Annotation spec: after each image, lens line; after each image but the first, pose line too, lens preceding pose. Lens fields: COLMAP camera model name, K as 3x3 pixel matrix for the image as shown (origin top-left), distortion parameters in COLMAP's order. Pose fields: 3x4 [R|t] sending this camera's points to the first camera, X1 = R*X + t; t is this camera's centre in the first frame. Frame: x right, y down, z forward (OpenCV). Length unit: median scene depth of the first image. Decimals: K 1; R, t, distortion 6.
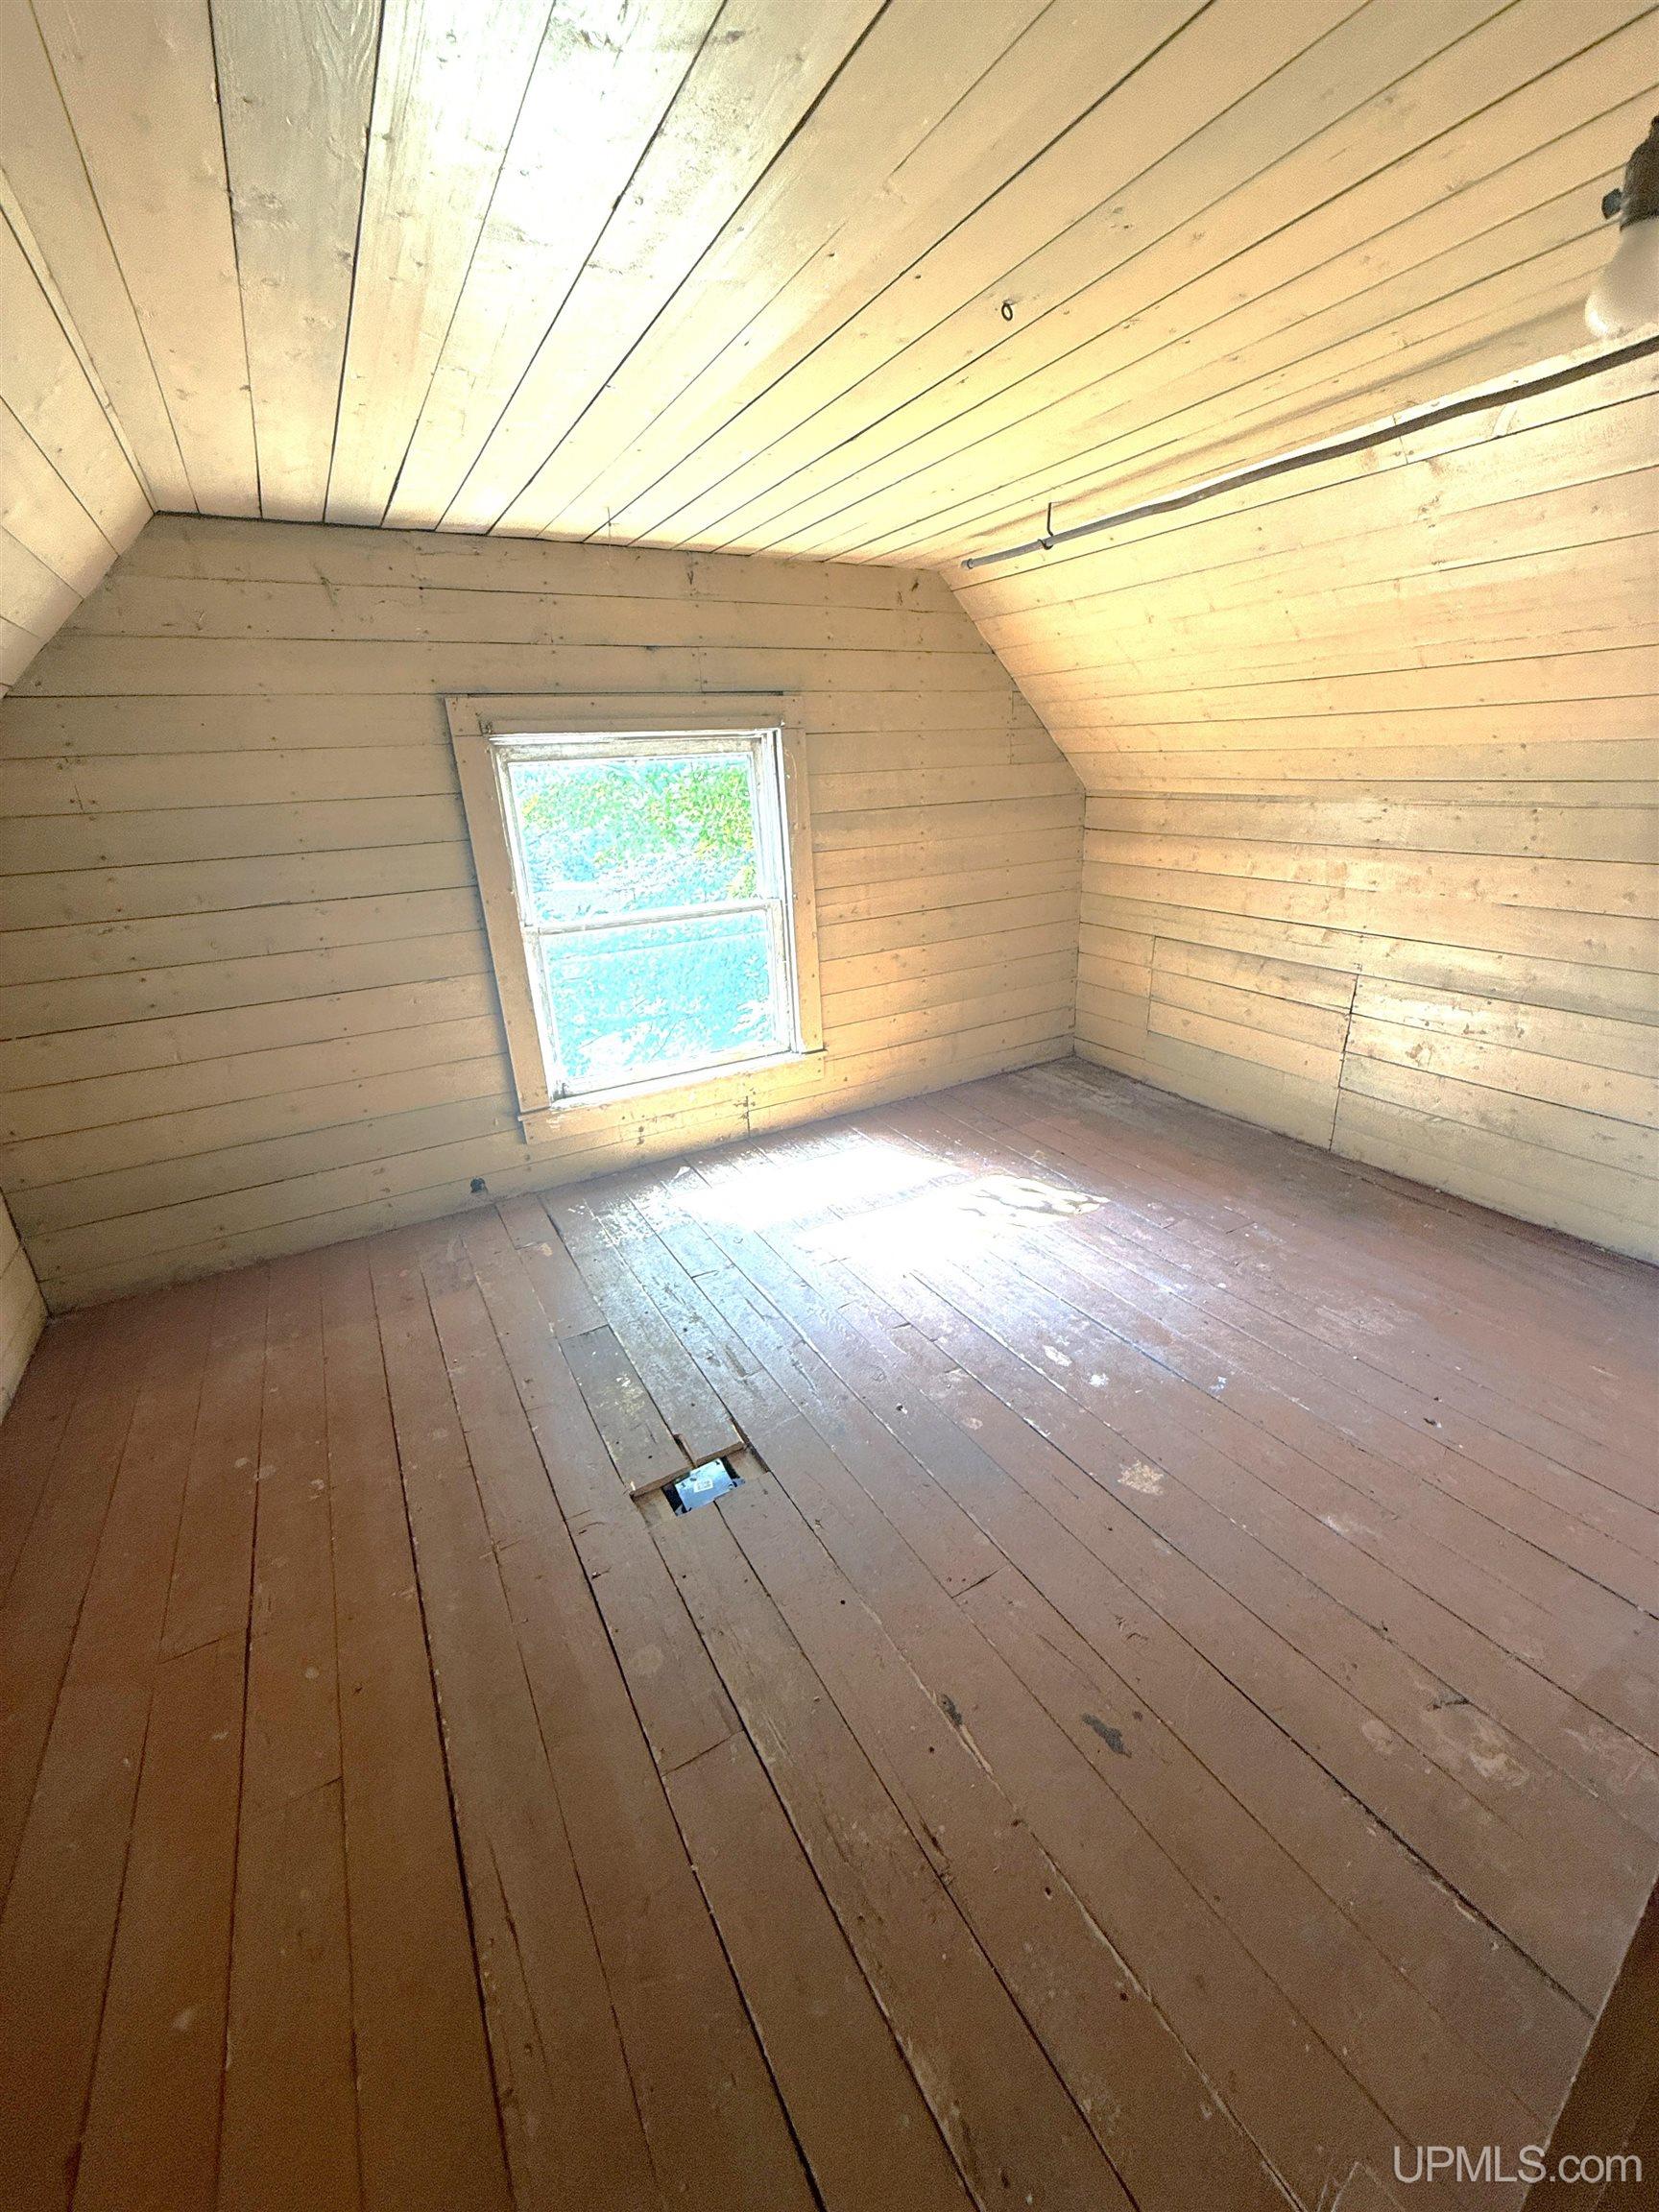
lens RADIAL K [[886.2, 0, 823.0], [0, 886.2, 1106.2], [0, 0, 1]] dist [-0.003171, 0.001154]
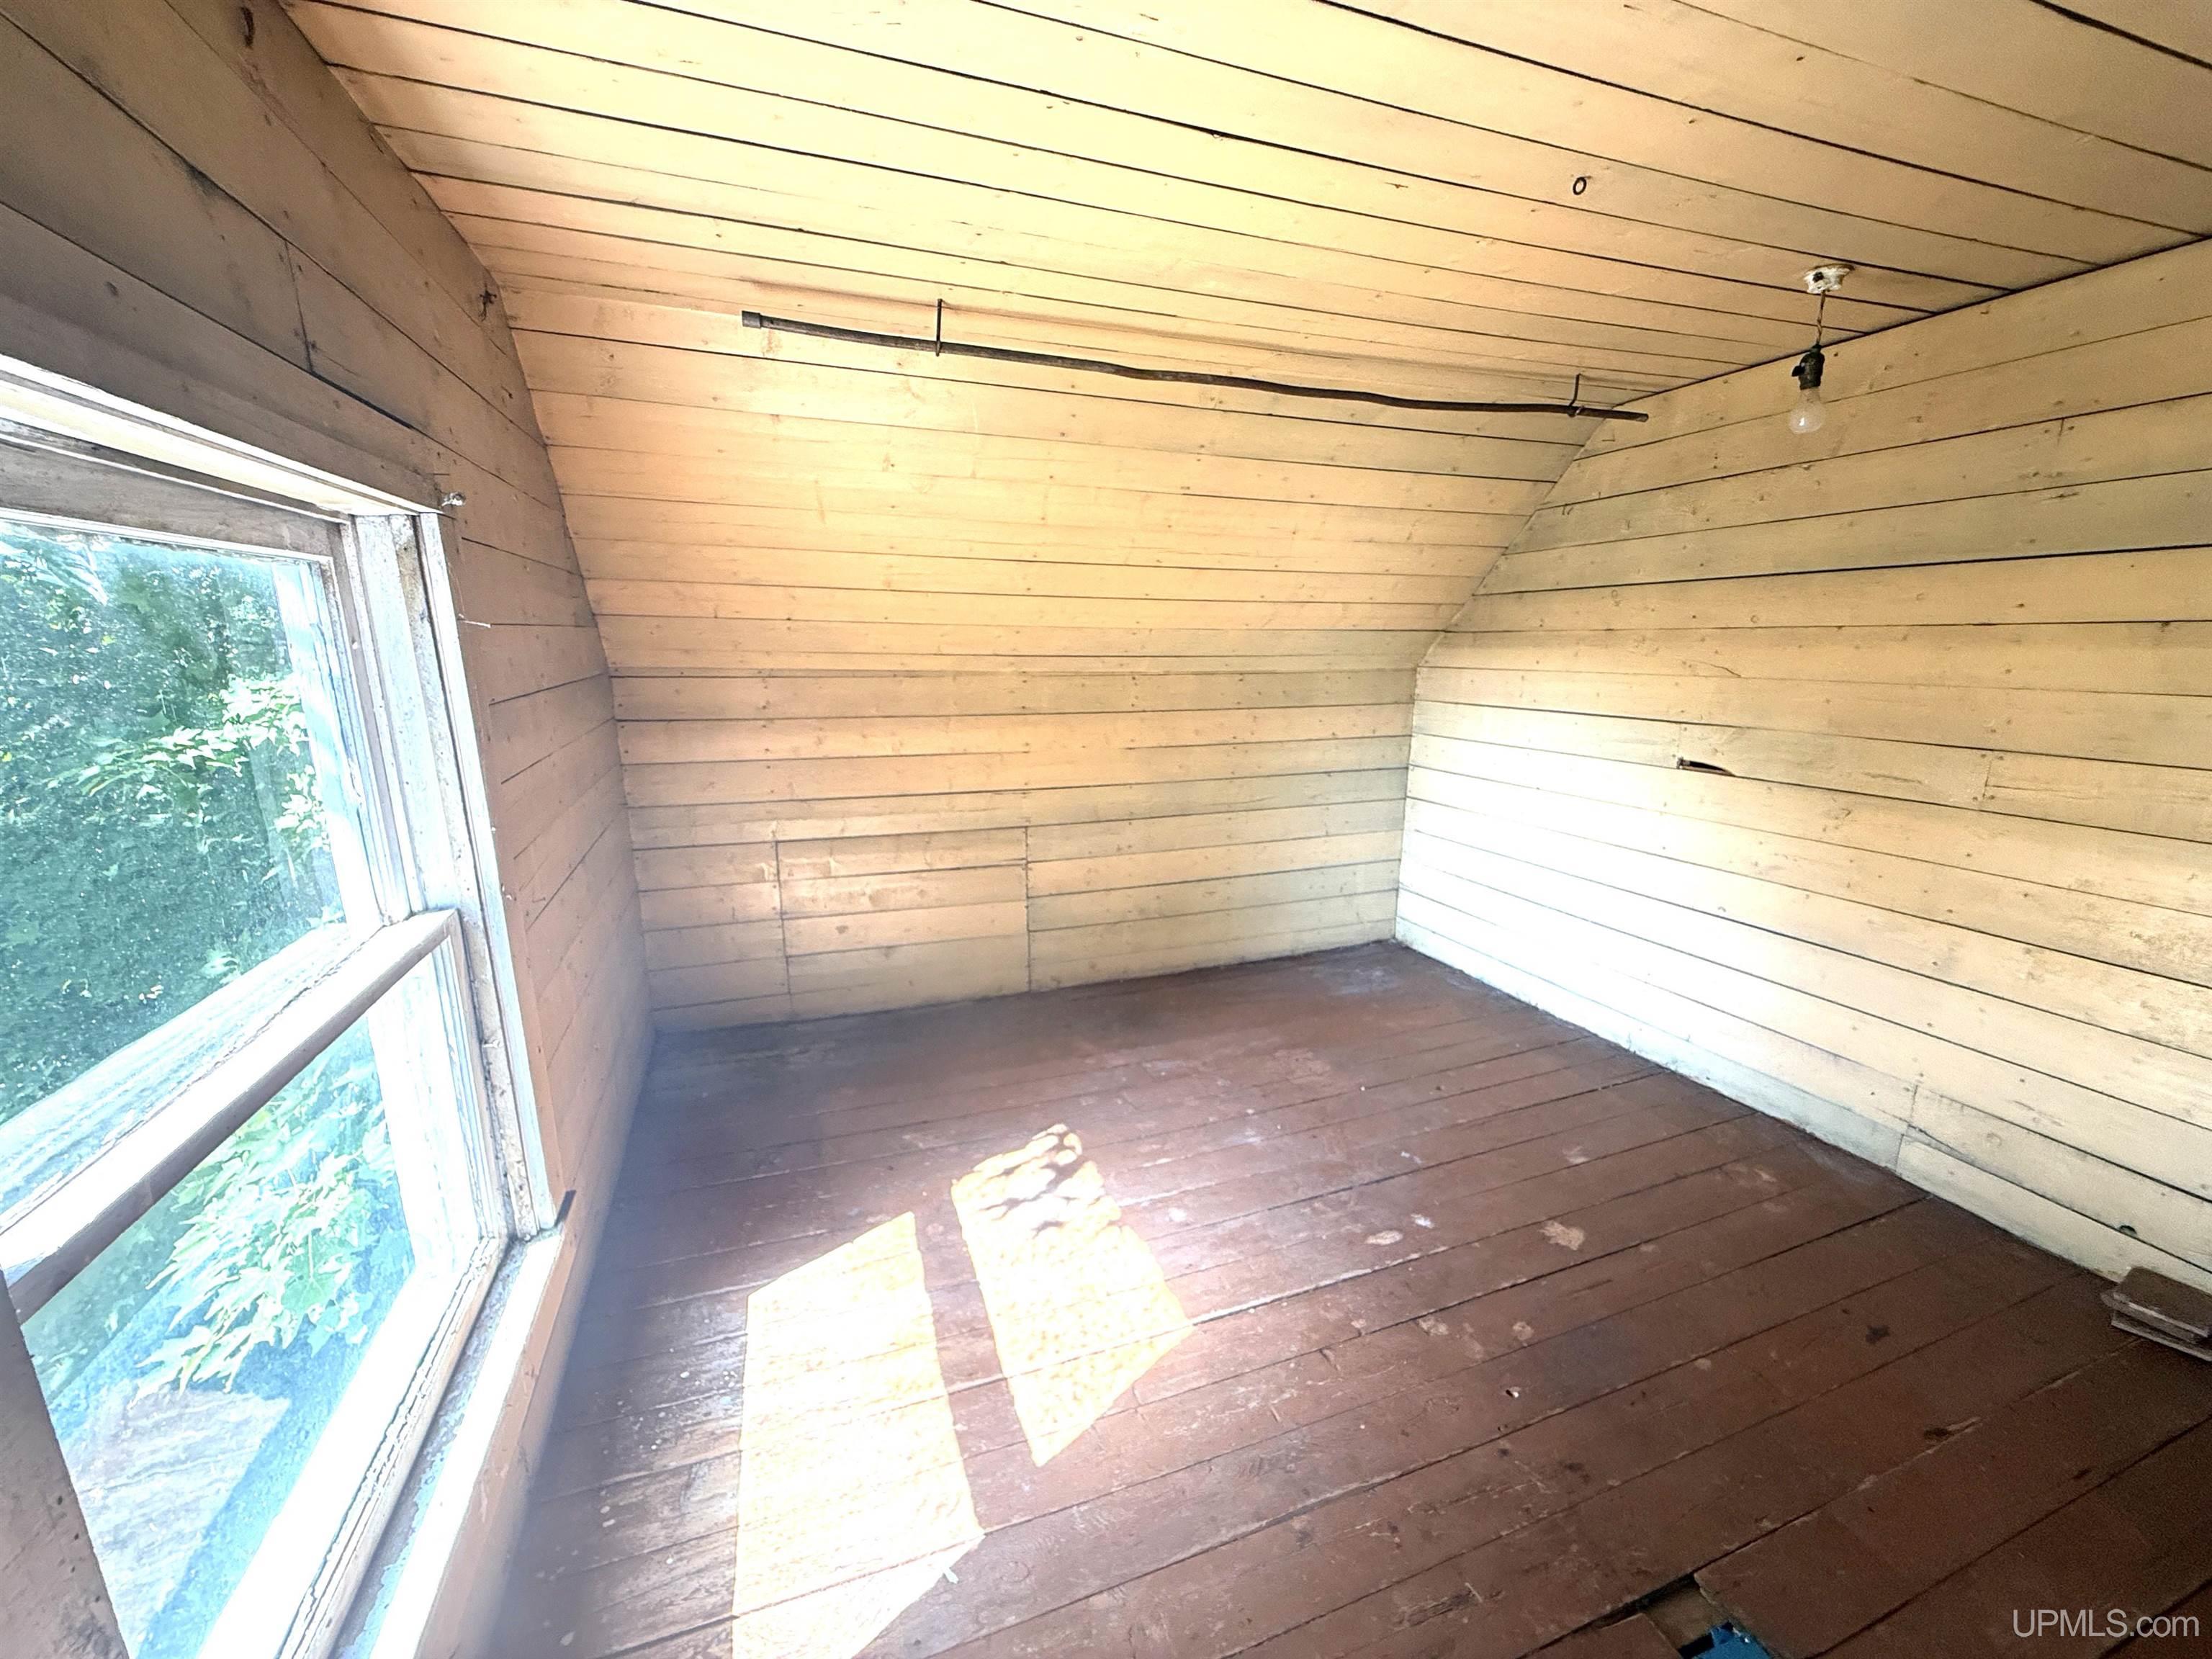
lens RADIAL K [[886.2, 0, 1105.5], [0, 886.2, 829.8], [0, 0, 1]] dist [-0.003171, 0.001154]
pose [[0.149727, -0.170782, 0.973866, -0.447422], [0.344542, 0.932244, 0.110512, -0.234683], [-0.926754, 0.318991, 0.198423, 0.703022]]
